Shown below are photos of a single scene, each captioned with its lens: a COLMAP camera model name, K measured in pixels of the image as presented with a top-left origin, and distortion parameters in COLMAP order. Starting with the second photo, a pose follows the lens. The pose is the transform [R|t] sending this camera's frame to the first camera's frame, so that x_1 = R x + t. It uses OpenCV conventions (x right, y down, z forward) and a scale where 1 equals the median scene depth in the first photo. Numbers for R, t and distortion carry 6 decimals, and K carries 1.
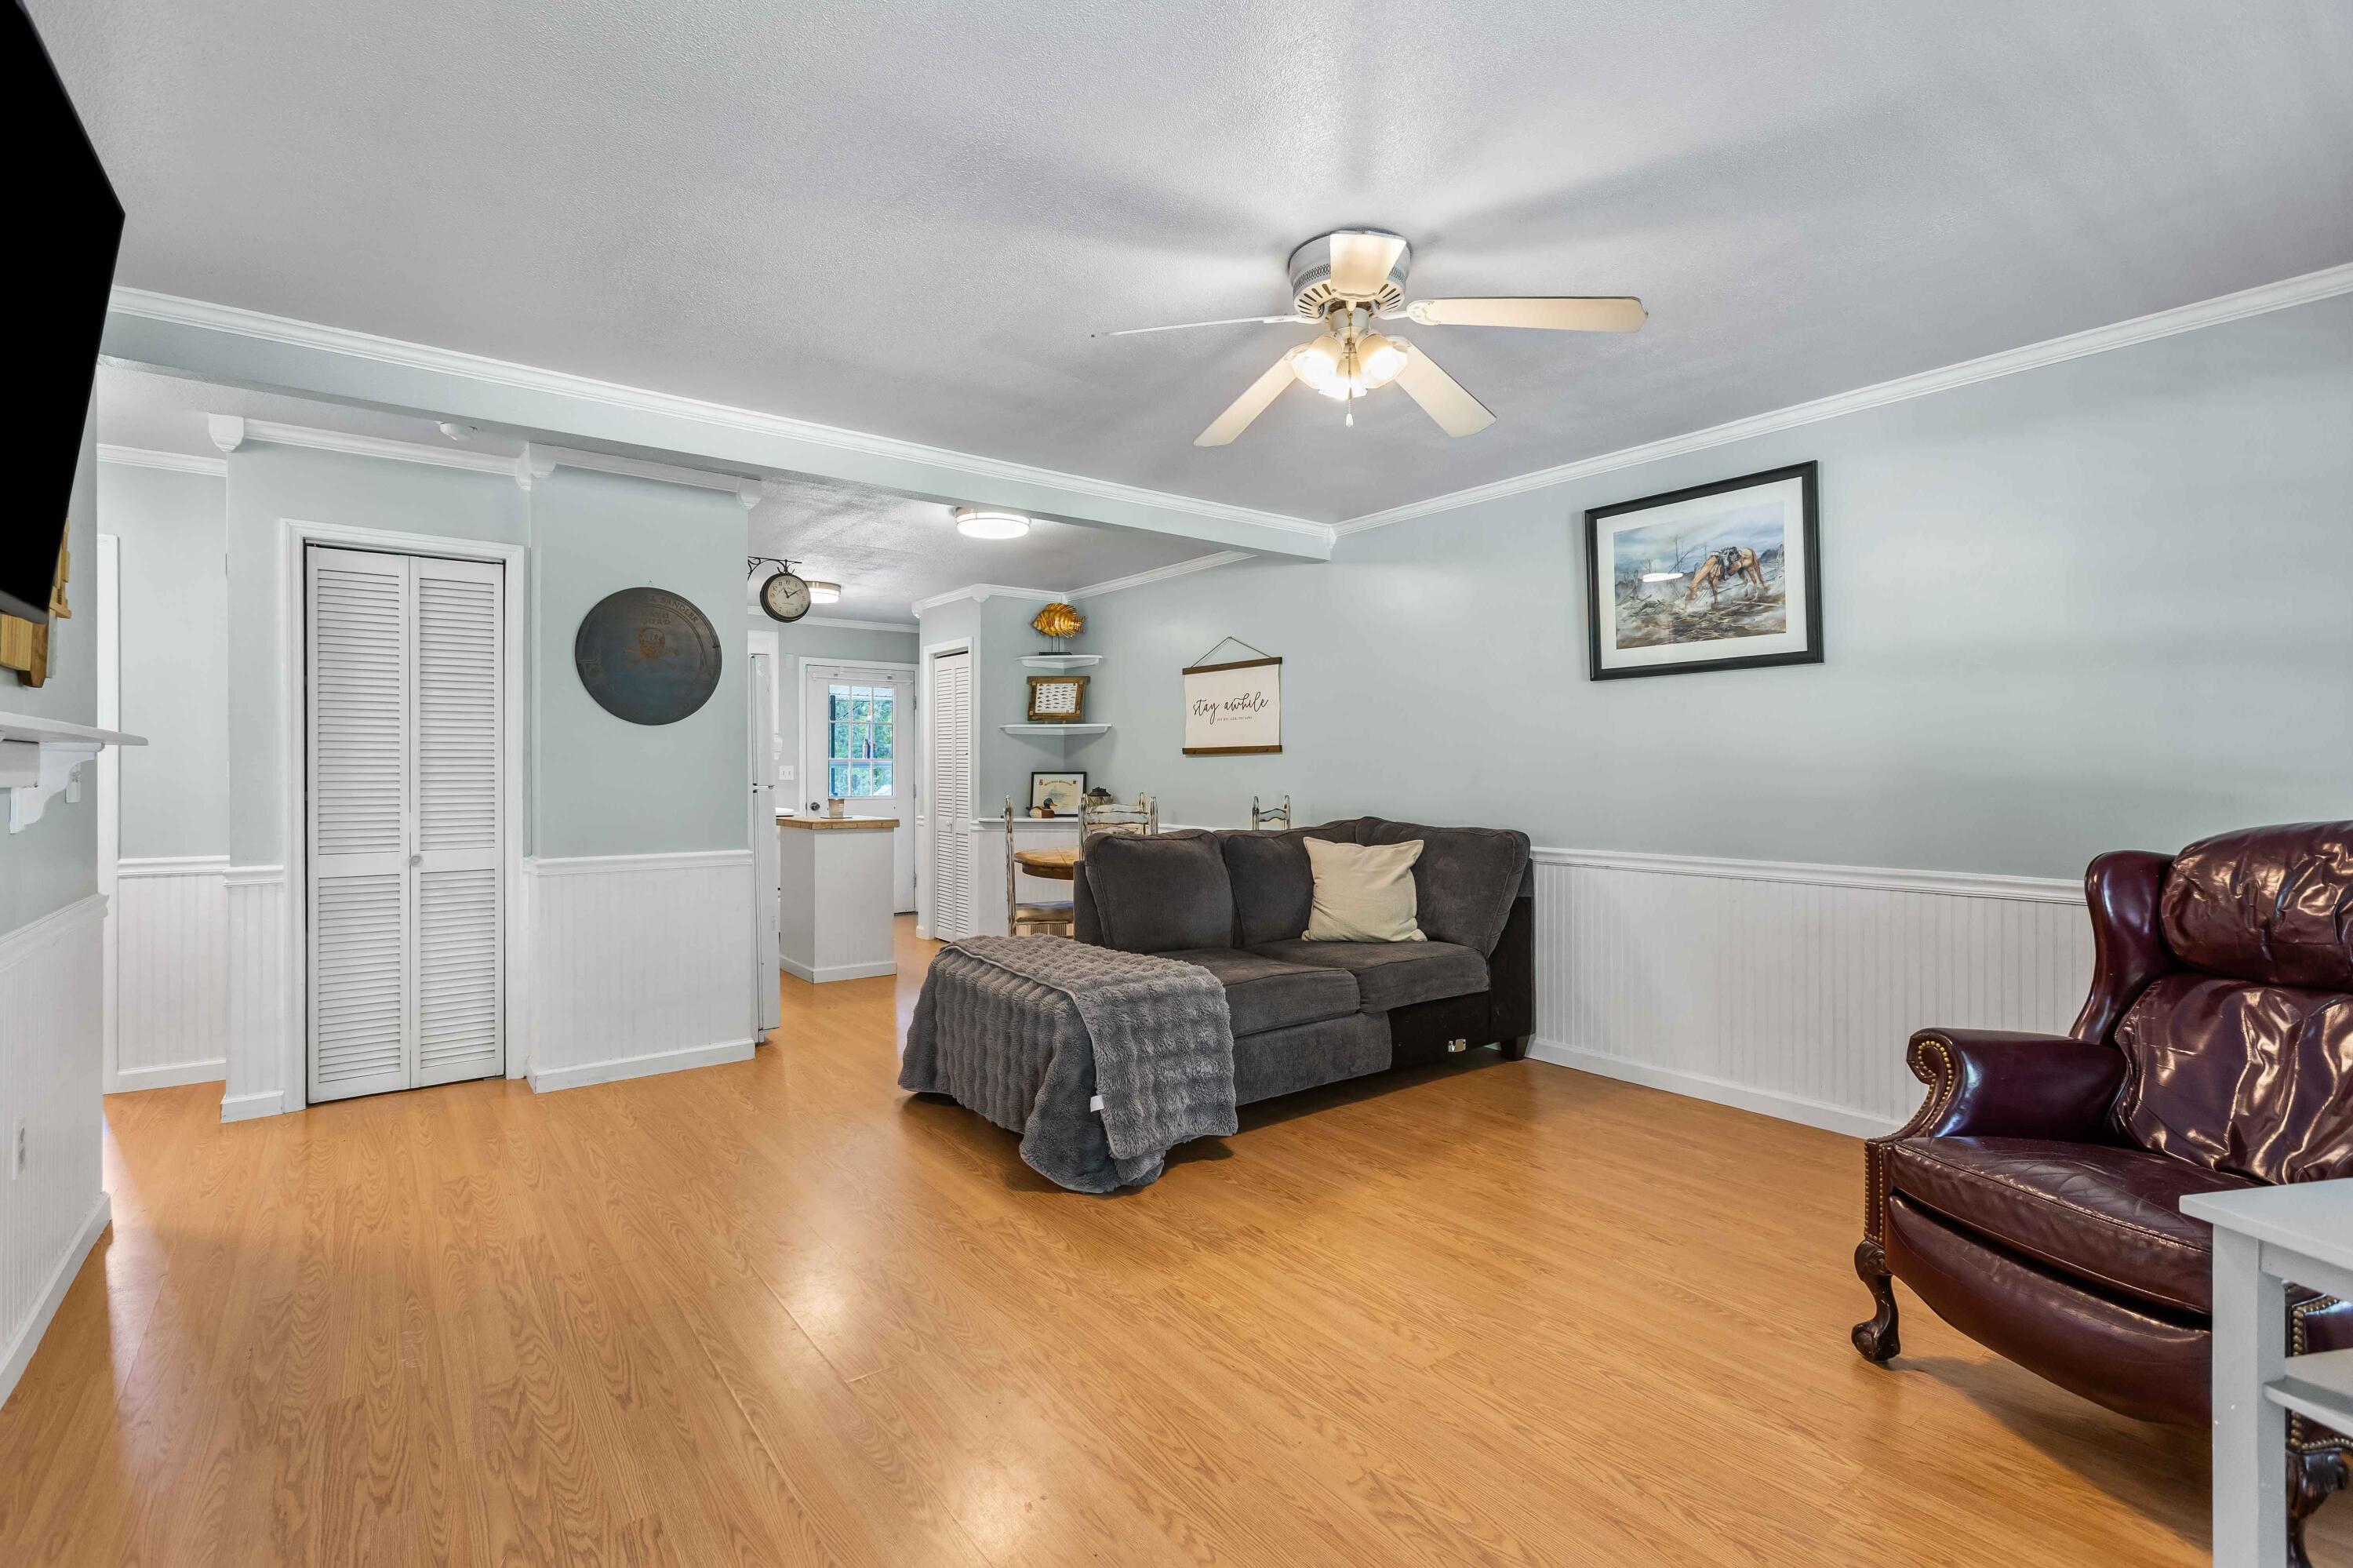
lens RADIAL K [[1067.6, 0, 1187.2], [0, 1067.6, 775.1], [0, 0, 1]] dist [-0.002229, 0.000299]
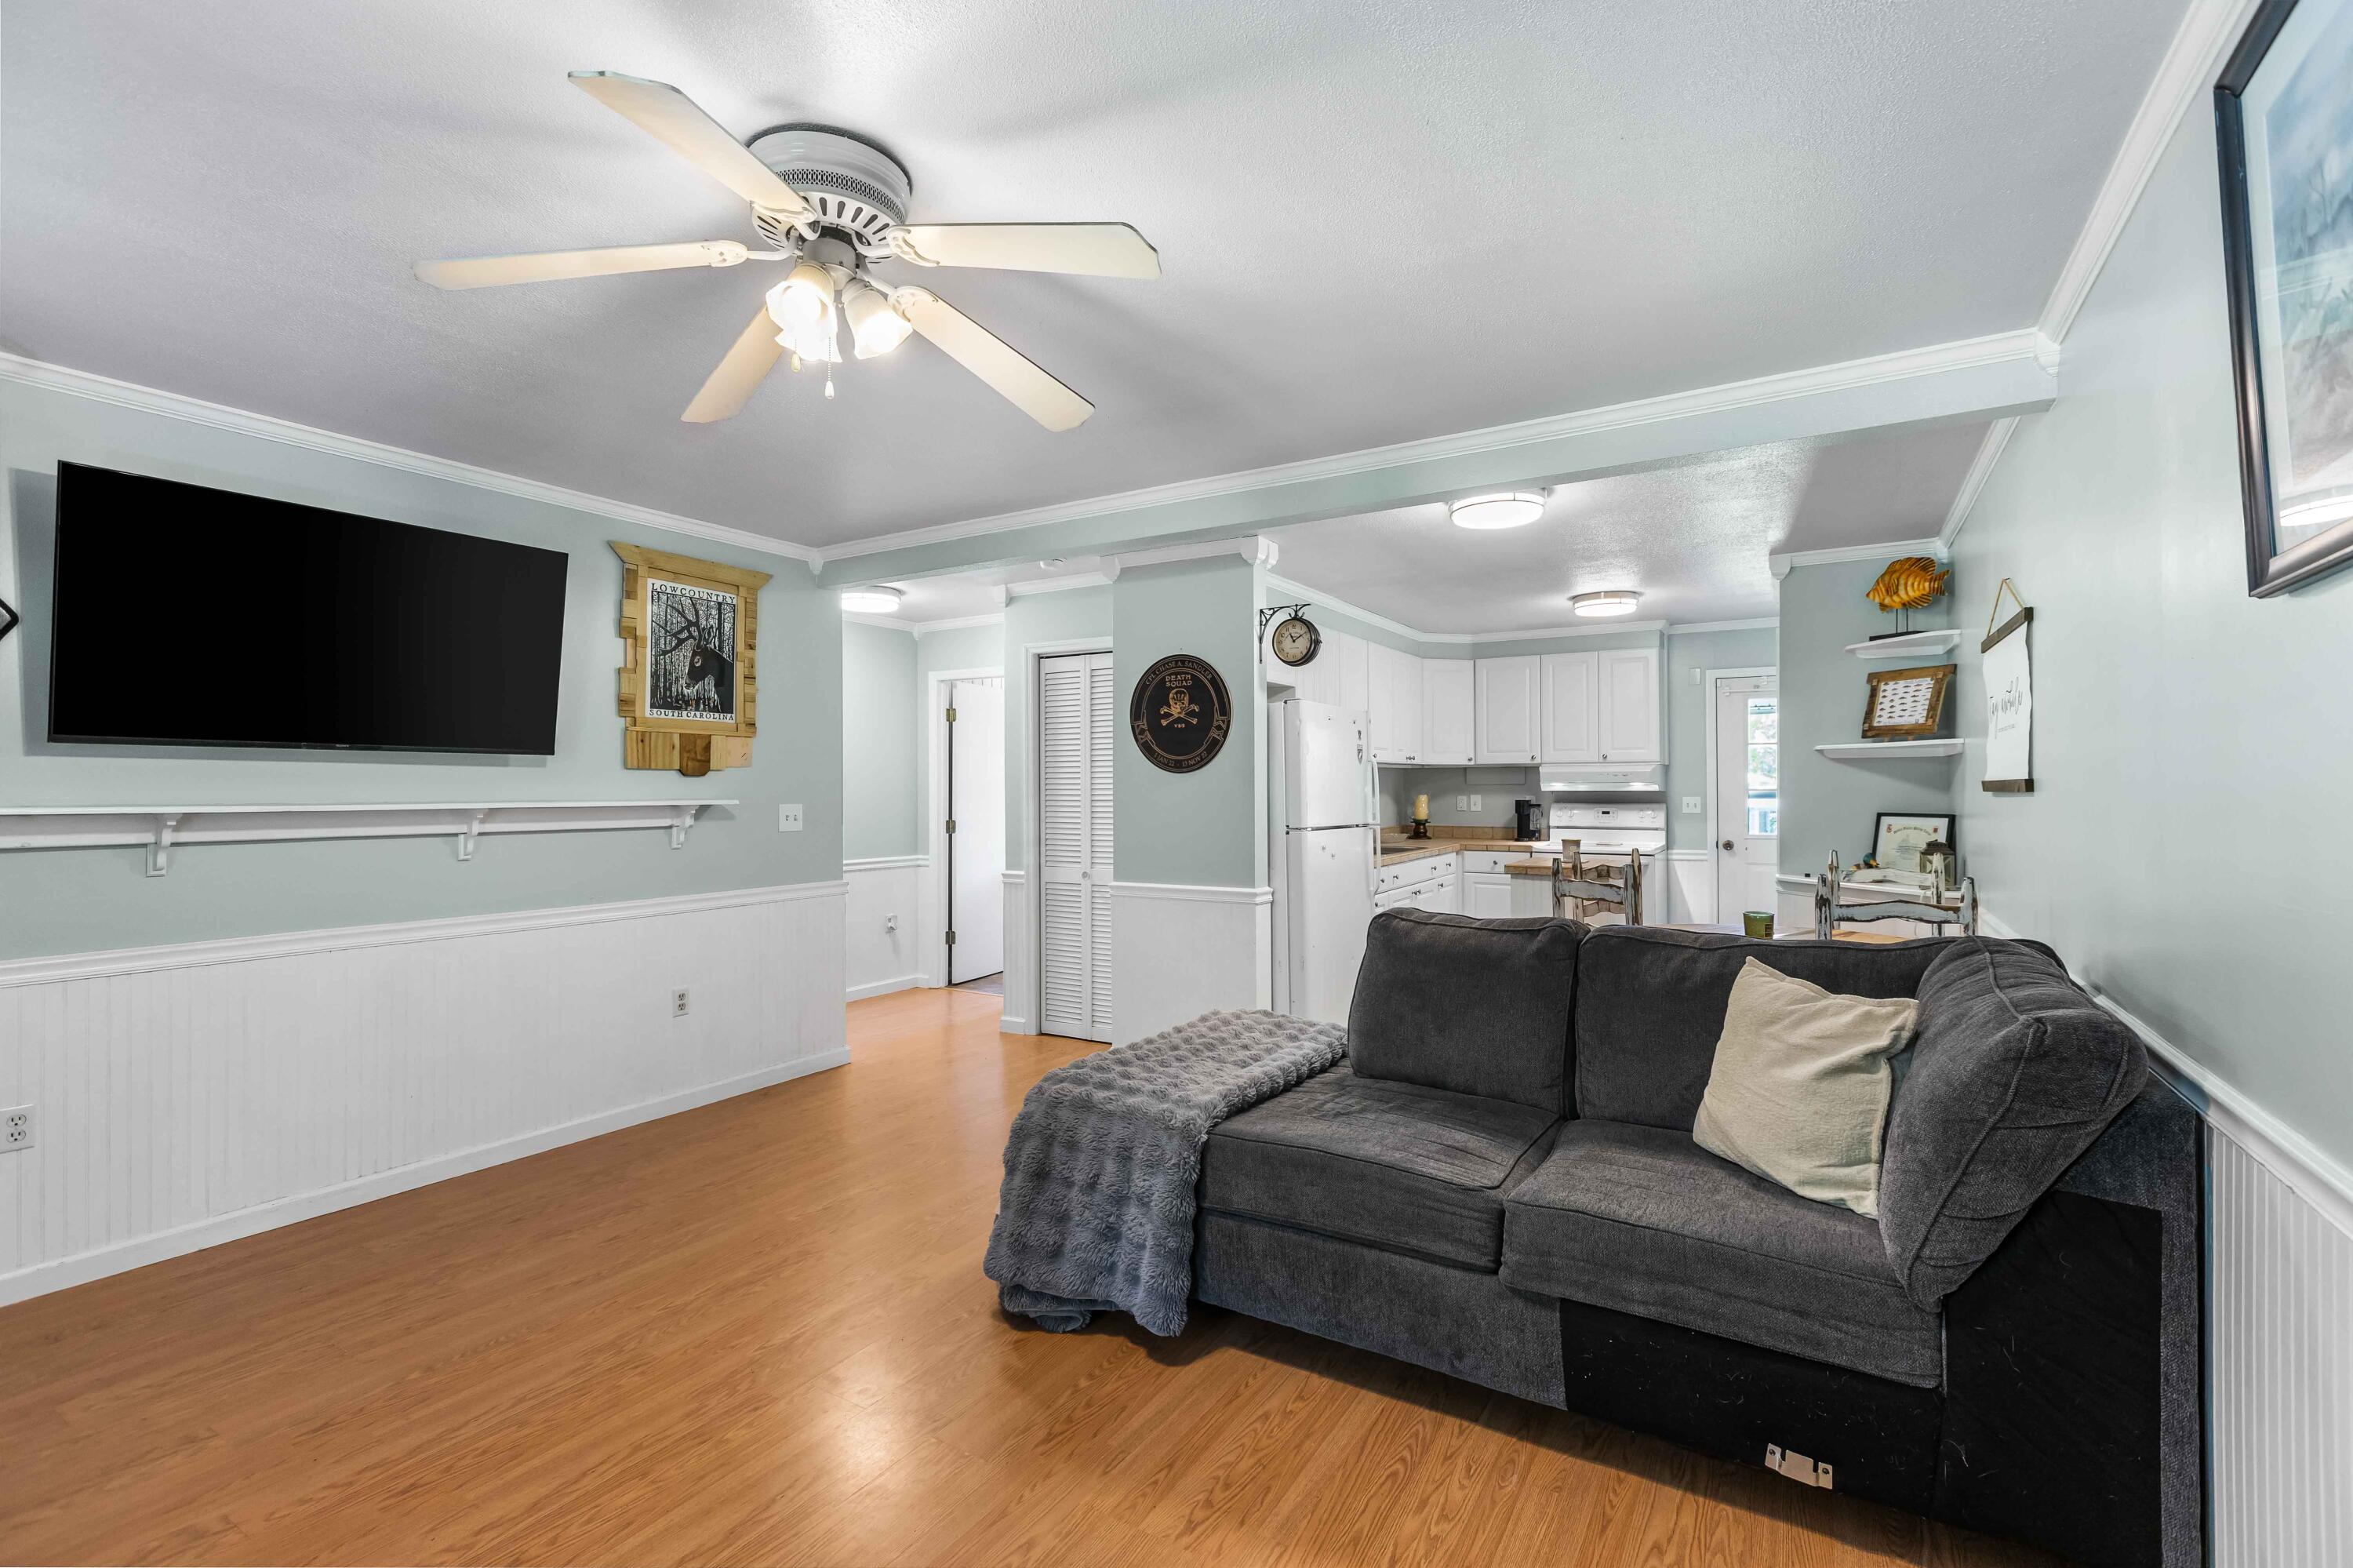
lens RADIAL K [[1067.6, 0, 1181.6], [0, 1067.6, 786.4], [0, 0, 1]] dist [-0.002229, 0.000299]
pose [[0.349514, 0.000027, -0.936931, 0.586829], [-0.001593, 0.999999, -0.000566, -0.032074], [0.936930, 0.001690, 0.349514, 0.604526]]
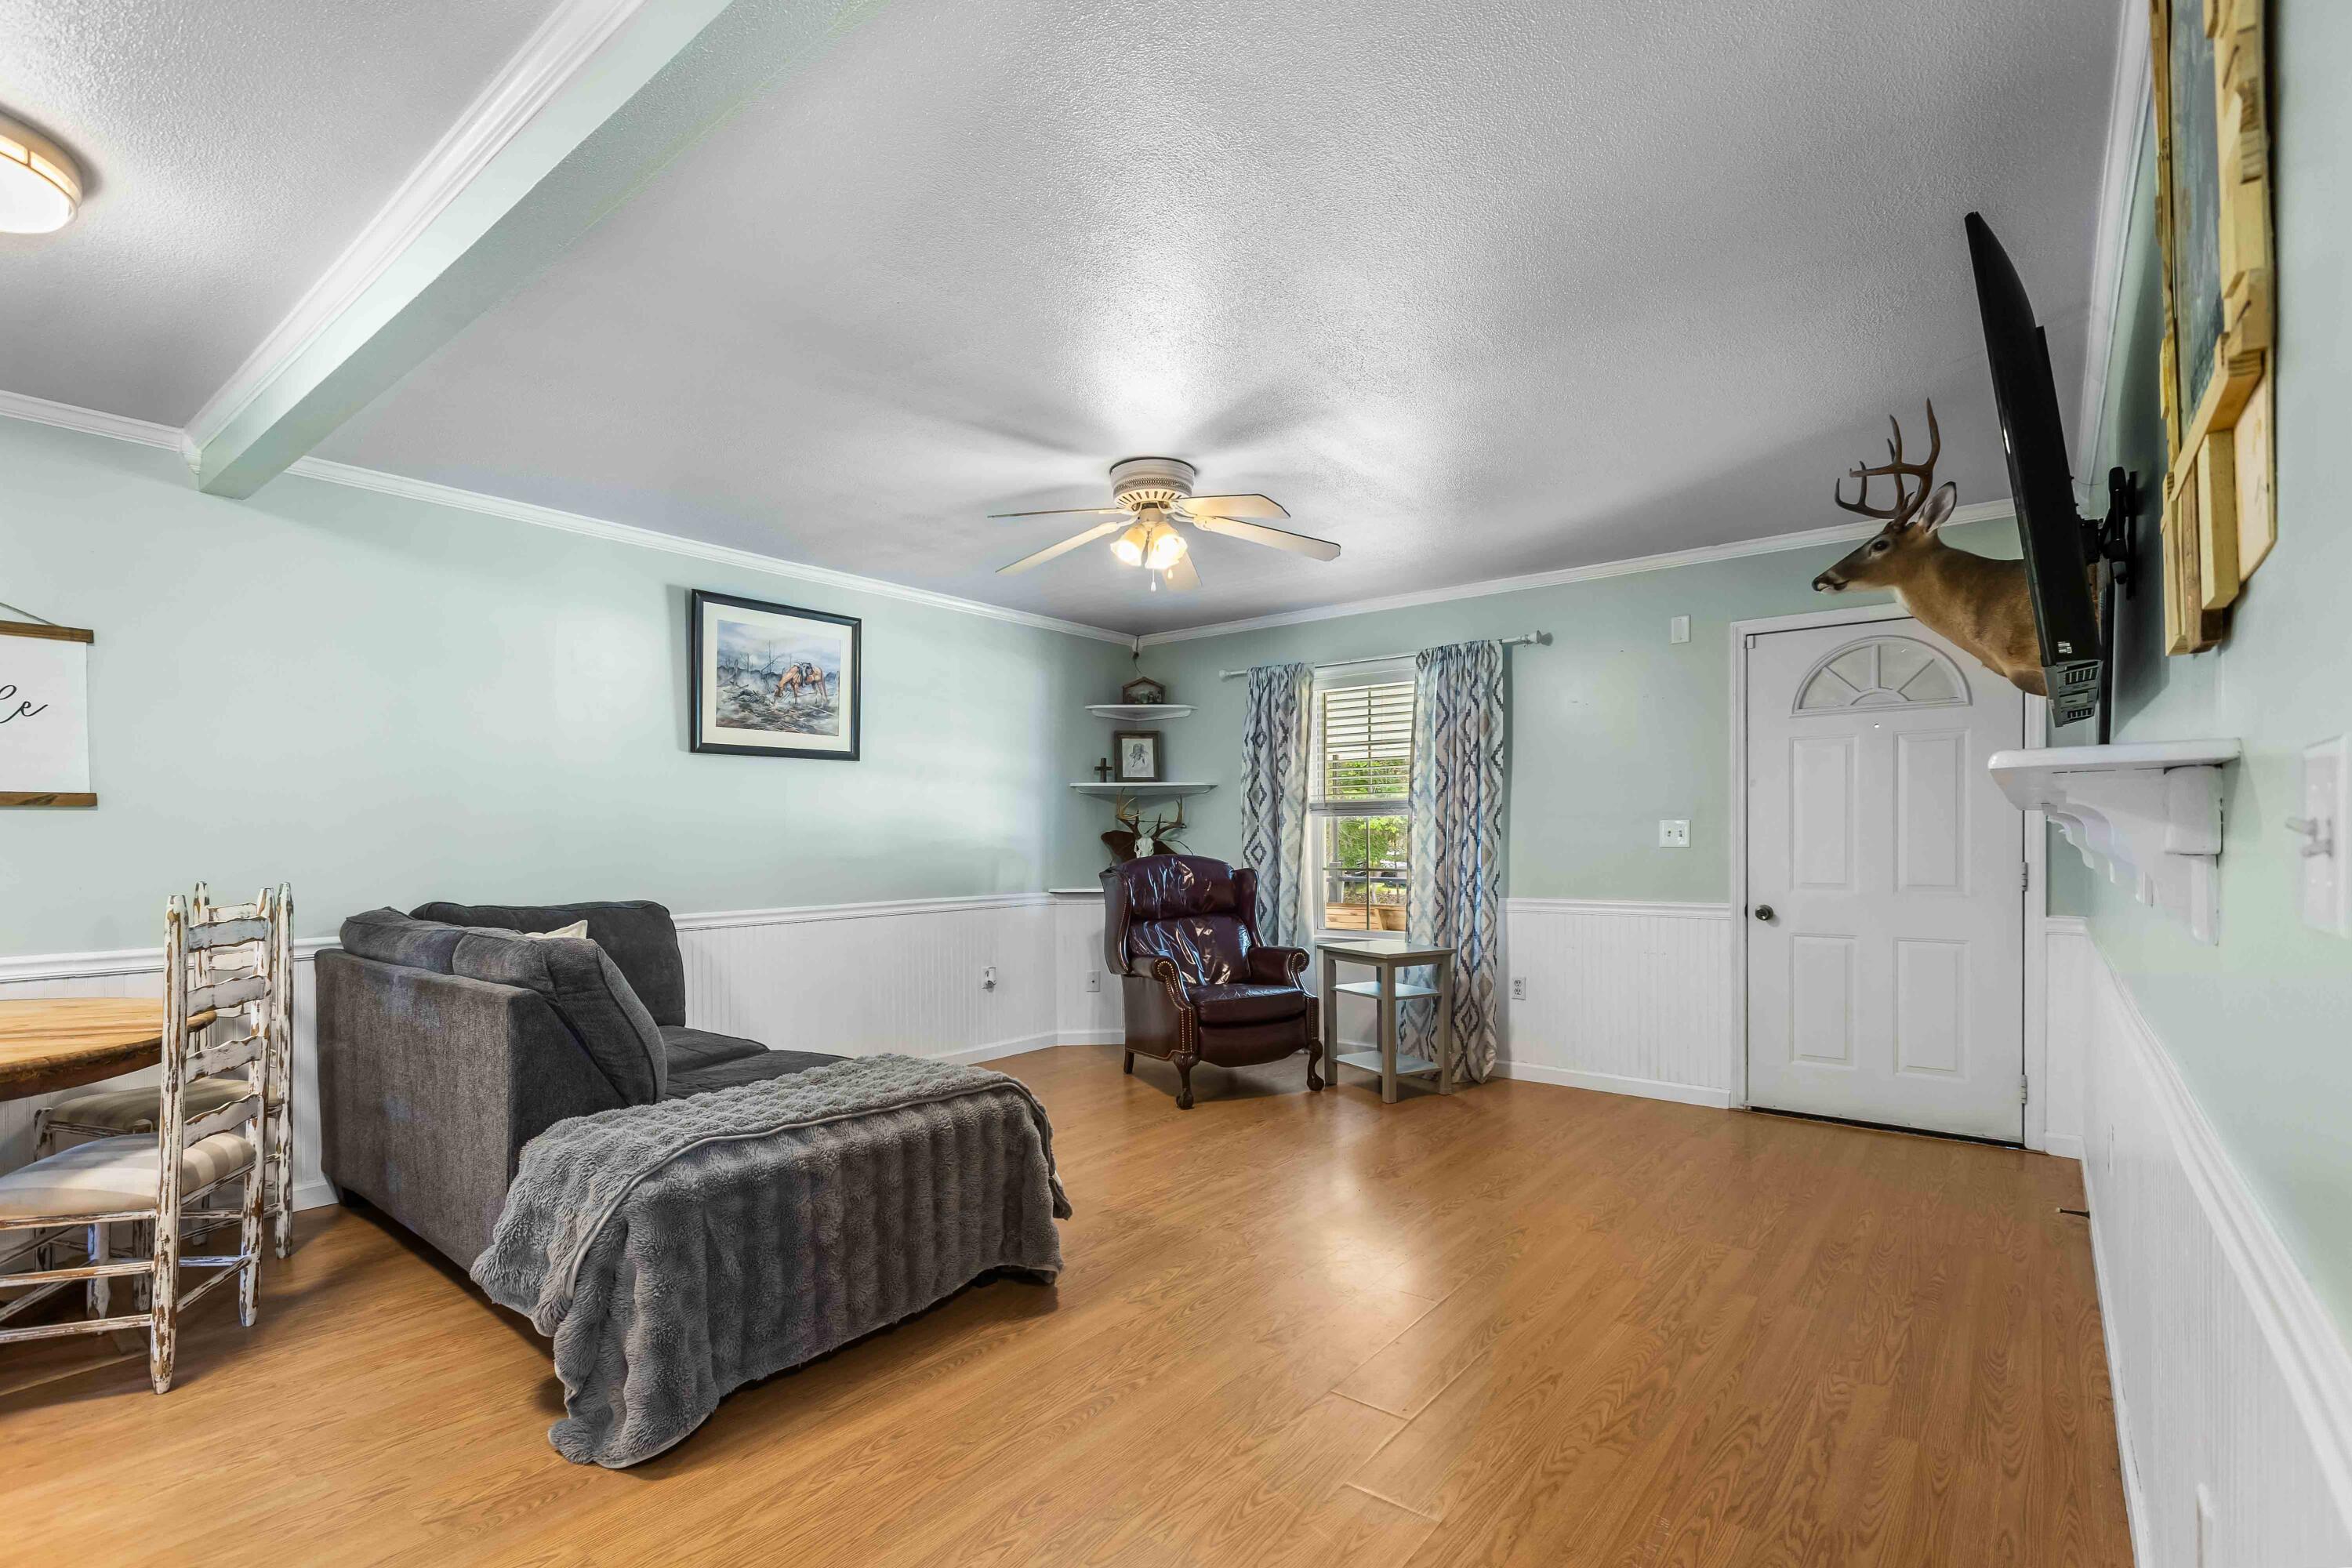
lens RADIAL K [[1067.1, 0, 1148.1], [0, 1067.1, 829.2], [0, 0, 1]] dist [-0.002229, 0.000299]
pose [[-0.215065, 0.012404, 0.976521, -0.766394], [0.012840, 0.999869, -0.009872, 0.003051], [-0.976515, 0.010415, -0.215196, 0.820167]]
